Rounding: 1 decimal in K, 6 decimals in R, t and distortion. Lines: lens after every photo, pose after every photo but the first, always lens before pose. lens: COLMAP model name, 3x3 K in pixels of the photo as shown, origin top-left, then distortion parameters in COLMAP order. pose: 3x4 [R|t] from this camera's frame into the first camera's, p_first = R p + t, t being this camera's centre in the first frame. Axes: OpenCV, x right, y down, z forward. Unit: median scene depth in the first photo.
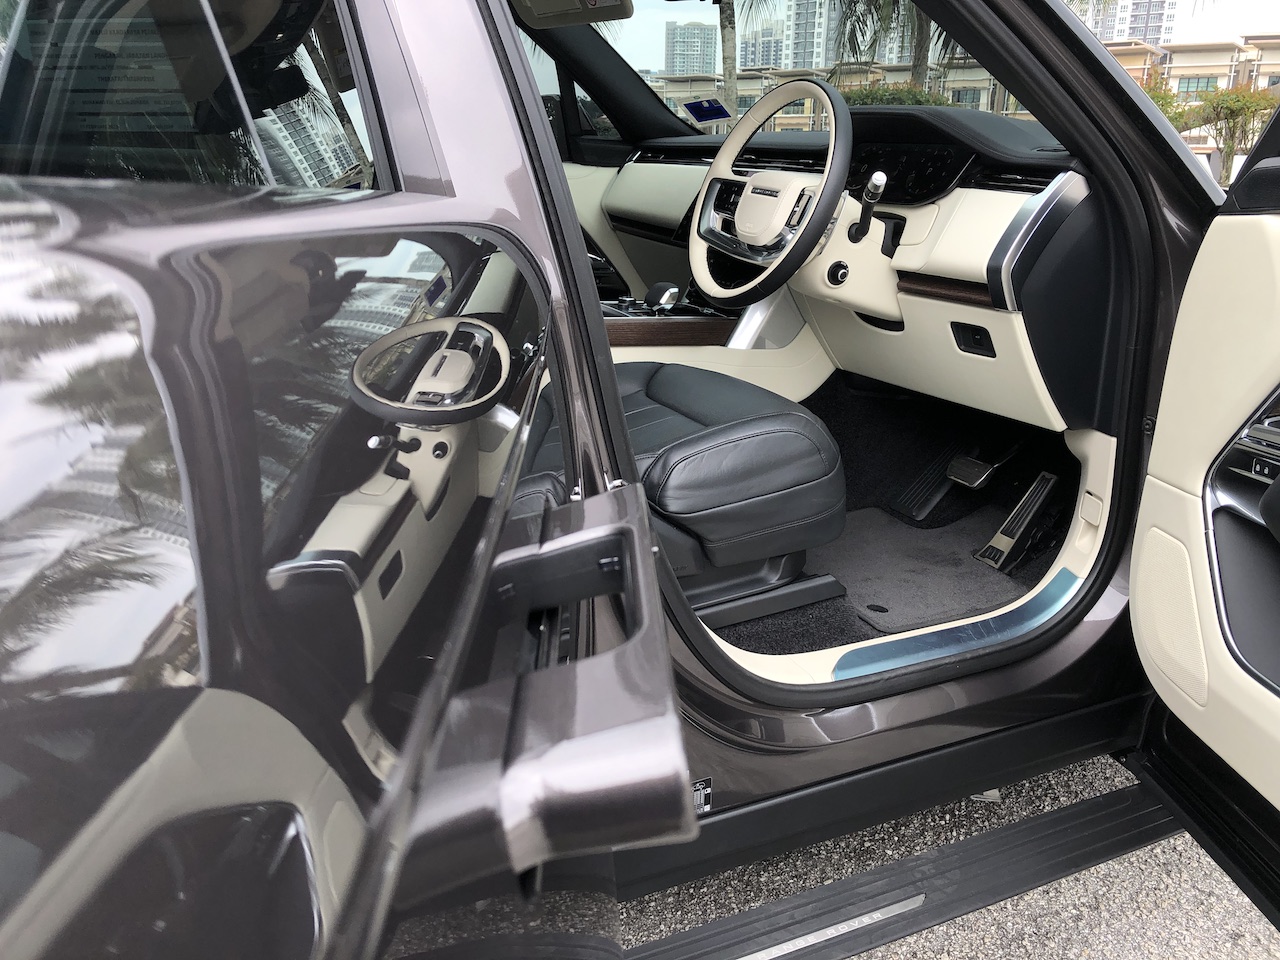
lens RADIAL K [[1074.3, 0, 640.0], [0, 1074.3, 480.0], [0, 0, 1]] dist [0.116369, -0.113131]
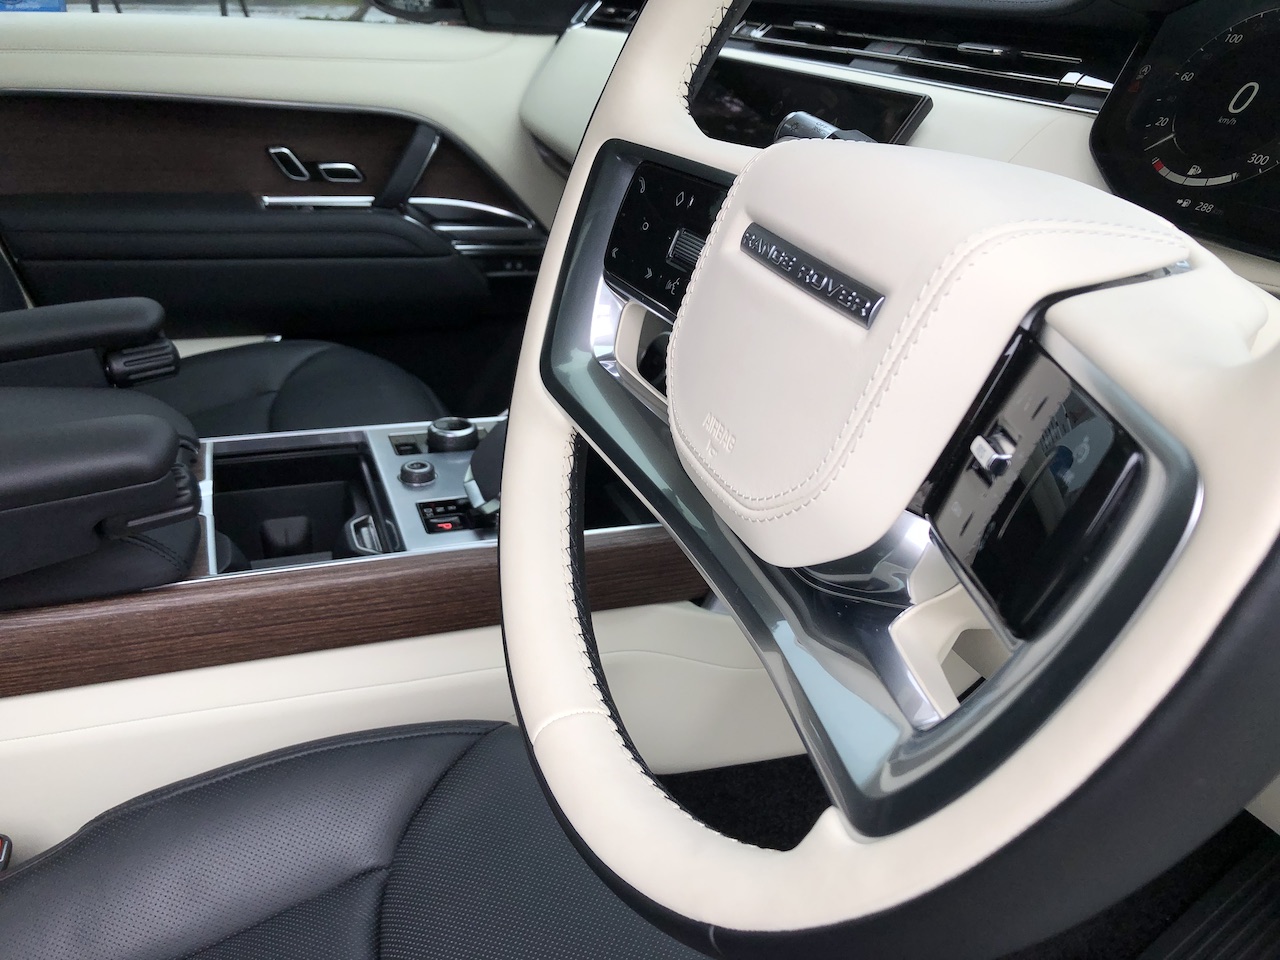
lens RADIAL K [[1099.7, 0, 640.0], [0, 1099.7, 480.0], [0, 0, 1]] dist [0.016185, 0.002576]
pose [[0.996730, 0.034838, -0.072911, 0.064070], [-0.025472, 0.991747, 0.125657, -0.158267], [0.076687, -0.123389, 0.989391, 0.506301]]
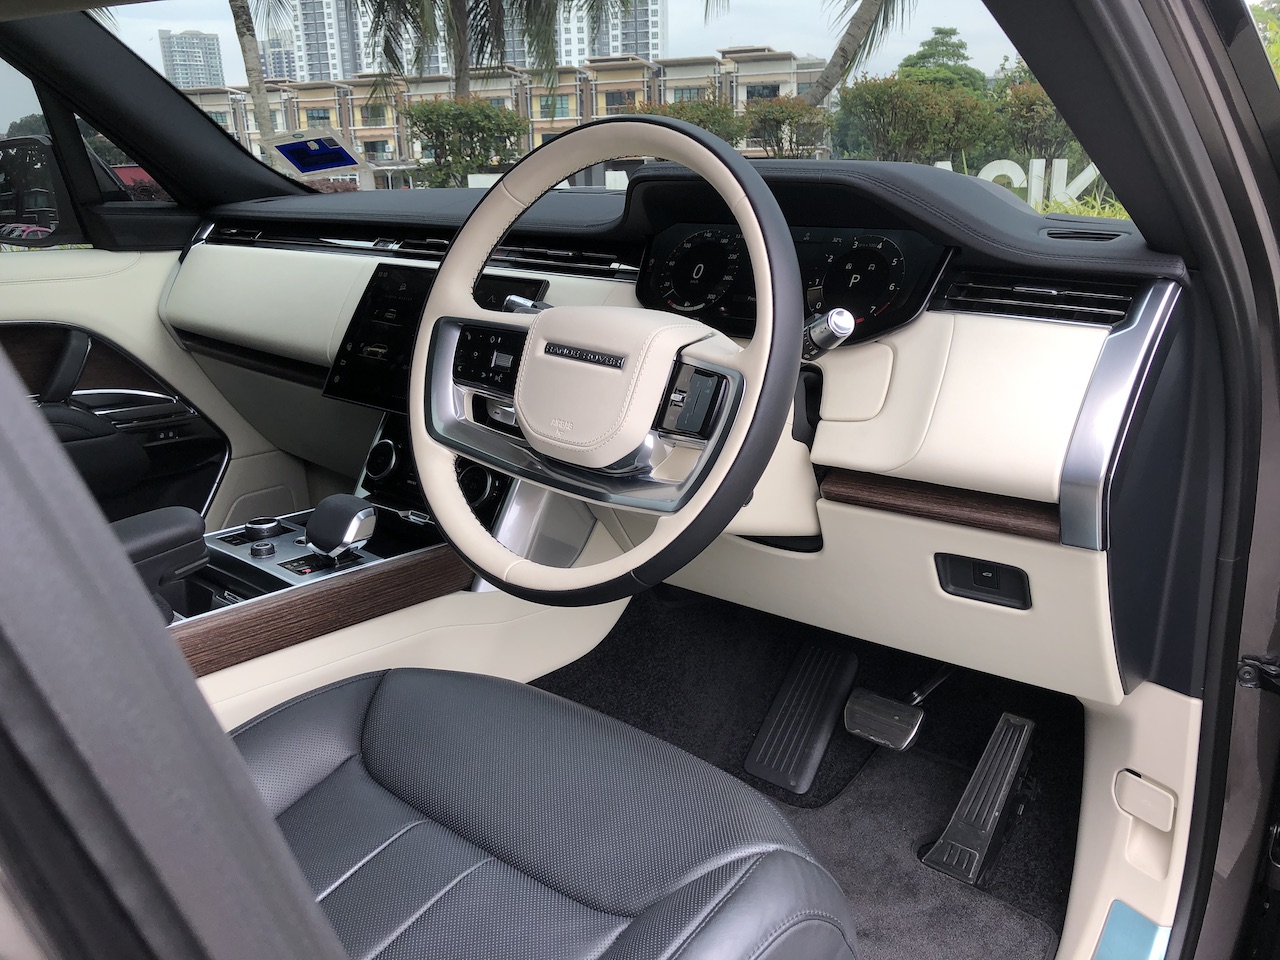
lens RADIAL K [[1074.3, 0, 640.0], [0, 1074.3, 480.0], [0, 0, 1]] dist [0.116369, -0.113131]
pose [[0.917605, -0.153210, 0.366779, -0.027480], [0.156776, 0.987427, 0.020243, -0.135924], [-0.365269, 0.038927, 0.930088, 0.346253]]
